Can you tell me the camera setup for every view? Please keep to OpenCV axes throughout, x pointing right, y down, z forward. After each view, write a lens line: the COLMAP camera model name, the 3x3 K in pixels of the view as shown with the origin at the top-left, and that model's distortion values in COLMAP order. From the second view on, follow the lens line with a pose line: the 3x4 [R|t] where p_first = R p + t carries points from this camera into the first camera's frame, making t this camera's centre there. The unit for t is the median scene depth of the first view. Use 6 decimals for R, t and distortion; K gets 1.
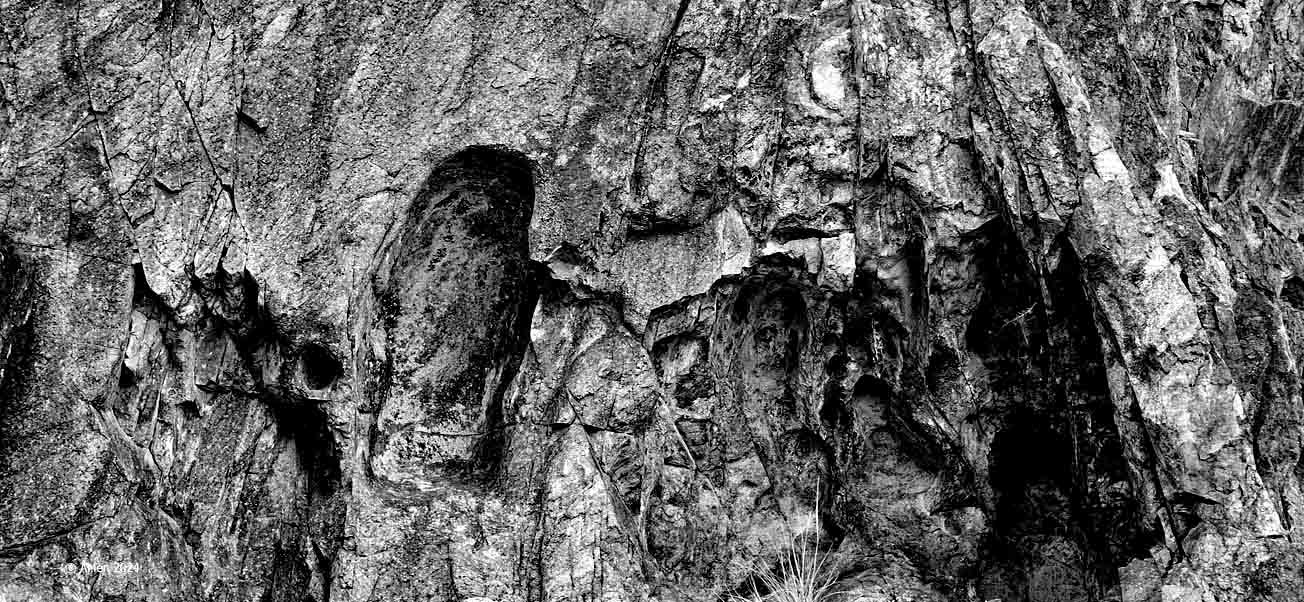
lens RADIAL K [[2613.0, 0, 639.9], [0, 2613.0, 301.4], [0, 0, 1]] dist [0.029093, 0.000000]
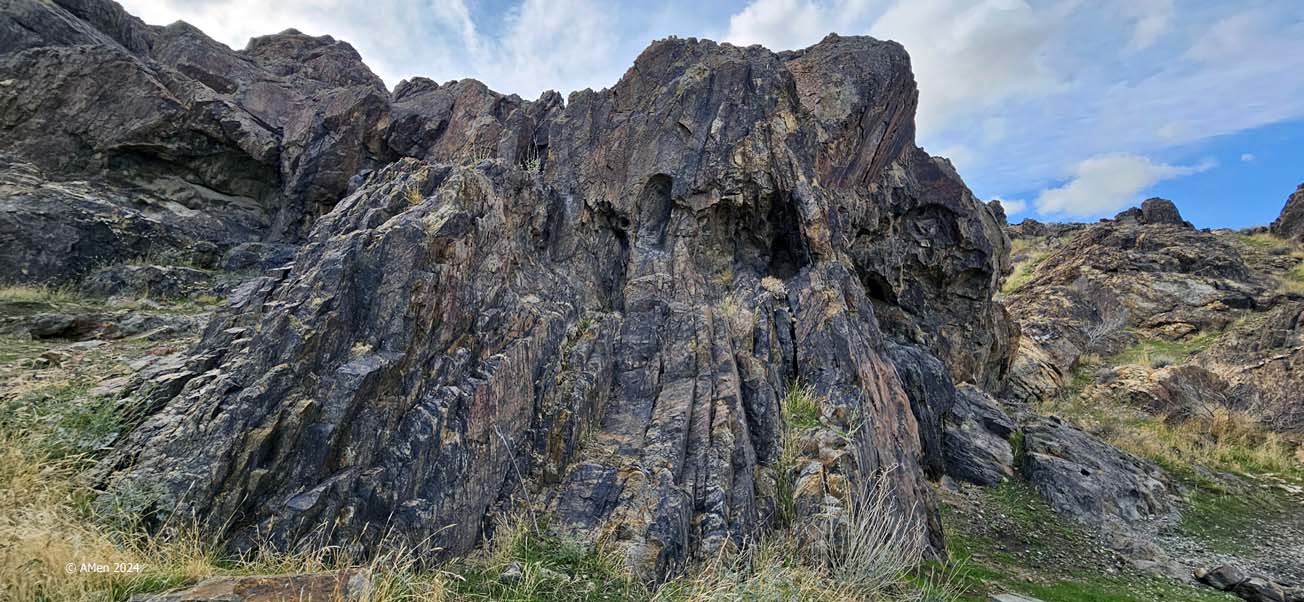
lens RADIAL K [[530.7, 0, 654.2], [0, 530.7, 298.0], [0, 0, 1]] dist [-0.001787, 0.001729]
pose [[0.997978, 0.019953, -0.060345, -0.011889], [-0.010867, 0.989030, 0.147312, 0.018373], [0.062622, -0.146359, 0.987248, 0.065426]]
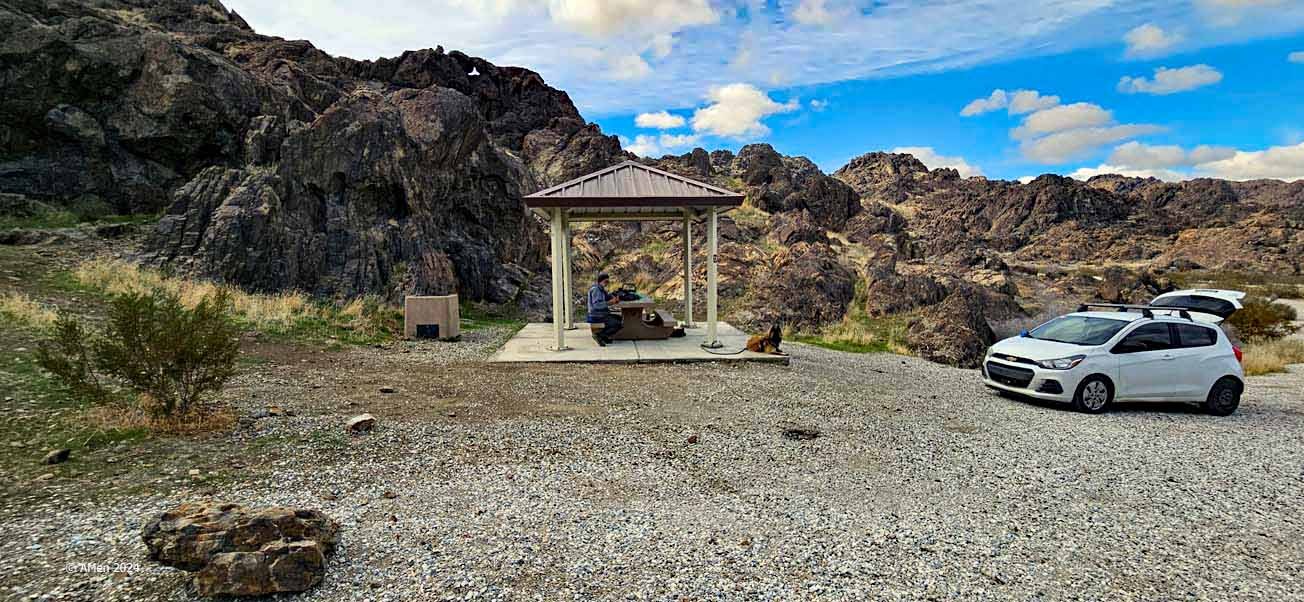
lens RADIAL K [[530.7, 0, 653.5], [0, 530.7, 304.0], [0, 0, 1]] dist [-0.001787, 0.001729]
pose [[0.878493, -0.023978, 0.477152, 0.017216], [-0.141943, 0.940542, 0.308600, -0.392695], [-0.456181, -0.338831, 0.822856, -1.485280]]
